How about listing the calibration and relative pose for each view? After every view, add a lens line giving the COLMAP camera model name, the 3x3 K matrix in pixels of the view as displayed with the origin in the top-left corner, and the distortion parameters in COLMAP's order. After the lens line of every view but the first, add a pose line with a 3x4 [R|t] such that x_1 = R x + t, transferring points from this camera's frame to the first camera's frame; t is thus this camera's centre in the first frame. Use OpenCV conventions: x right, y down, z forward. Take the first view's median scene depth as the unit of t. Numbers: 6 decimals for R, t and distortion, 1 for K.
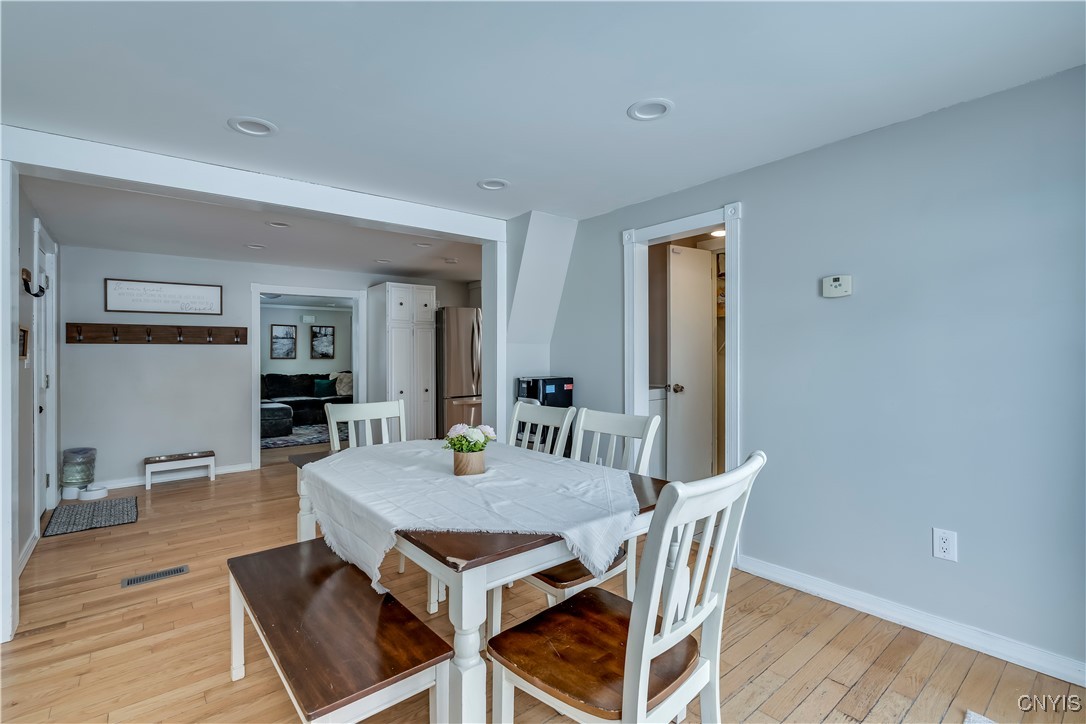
lens RADIAL K [[502.0, 0, 546.4], [0, 502.0, 371.5], [0, 0, 1]] dist [-0.003156, 0.000188]
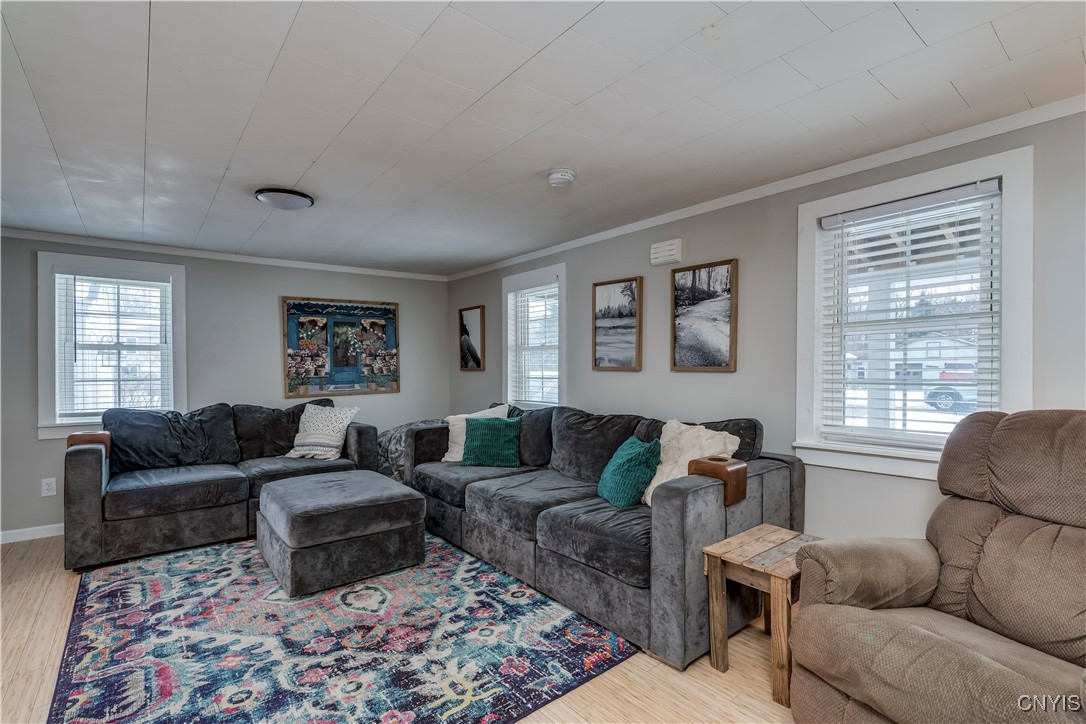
lens RADIAL K [[502.0, 0, 546.4], [0, 502.0, 371.5], [0, 0, 1]] dist [-0.003156, 0.000188]
pose [[-0.003574, 0.018600, -0.999821, -0.138934], [-0.027587, 0.999445, 0.018692, -0.028736], [0.999613, 0.027649, -0.003059, 0.929864]]
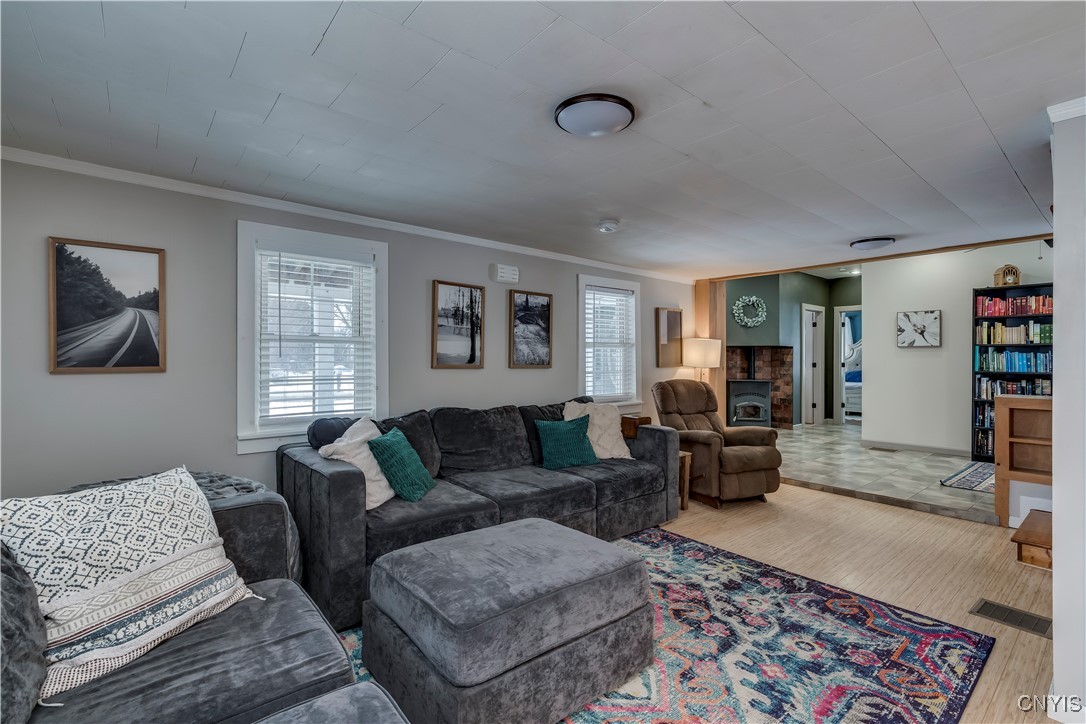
lens RADIAL K [[491.7, 0, 547.3], [0, 491.7, 362.1], [0, 0, 1]] dist [-0.001375, 0.000529]
pose [[0.999843, 0.015169, 0.009175, -0.445771], [-0.014938, 0.999581, -0.024775, -0.020622], [-0.009547, 0.024634, 0.999651, 0.592861]]
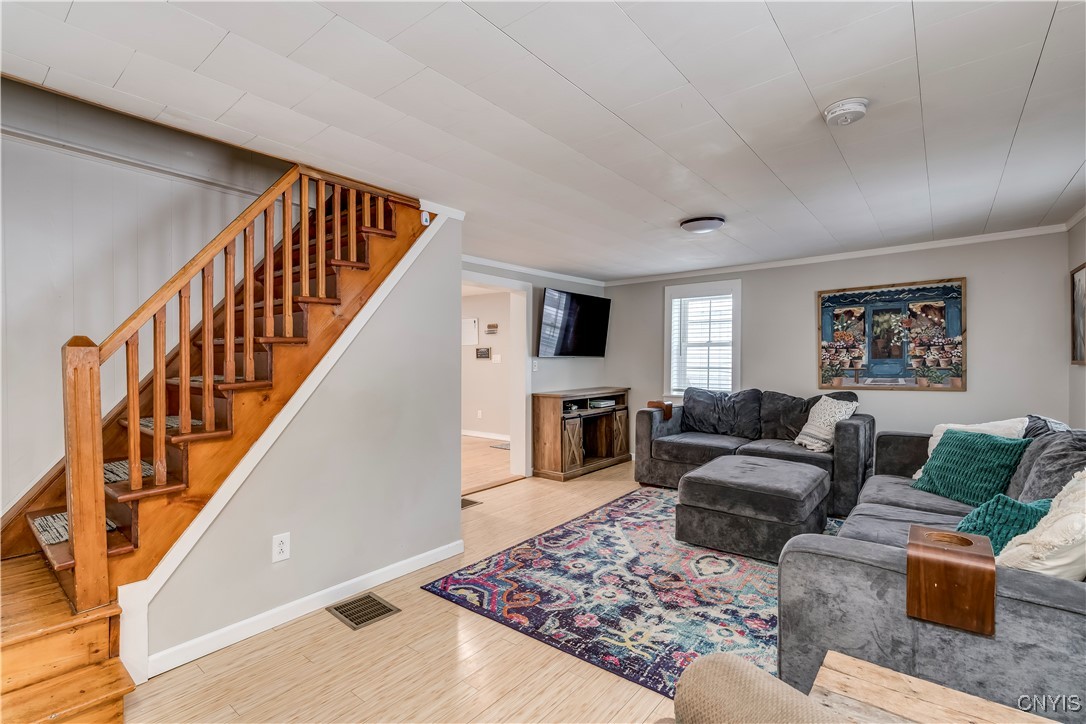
lens RADIAL K [[502.0, 0, 546.4], [0, 502.0, 371.5], [0, 0, 1]] dist [-0.003156, 0.000188]
pose [[-0.978160, 0.019742, -0.206915, -0.244752], [0.007446, 0.998169, 0.060035, -0.036362], [0.207721, 0.057183, -0.976515, 1.105688]]
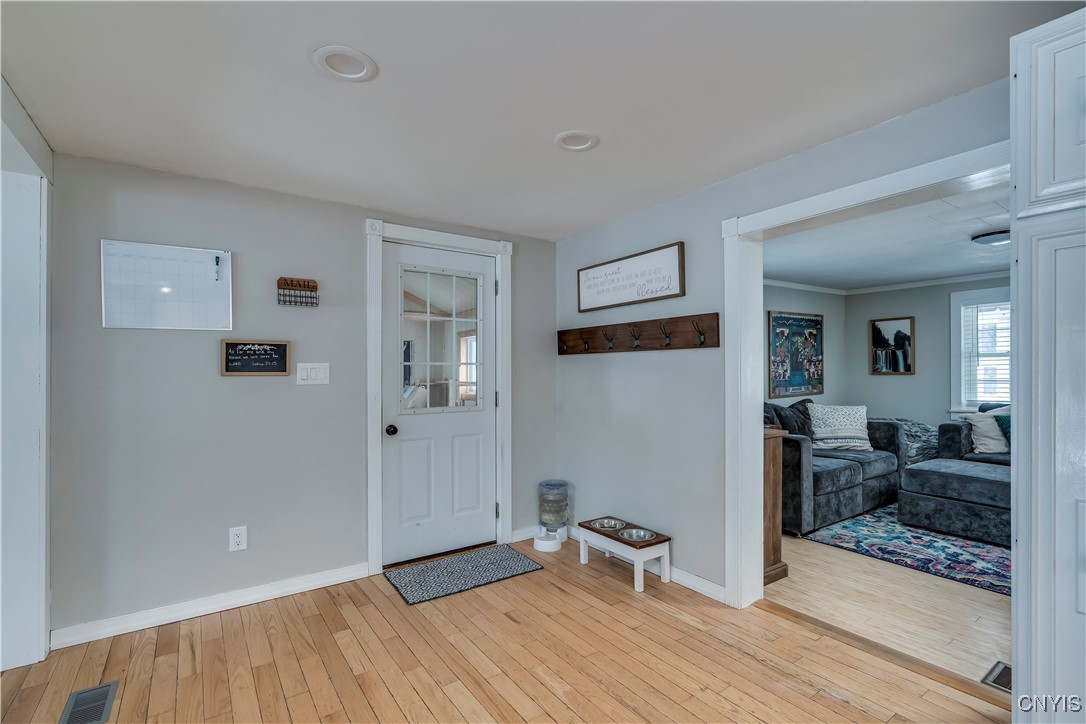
lens RADIAL K [[502.0, 0, 546.4], [0, 502.0, 371.5], [0, 0, 1]] dist [-0.003156, 0.000188]
pose [[-0.075048, 0.009355, -0.997136, -0.049037], [-0.026464, 0.999585, 0.011370, -0.017399], [0.996829, 0.027241, -0.074769, 0.487022]]
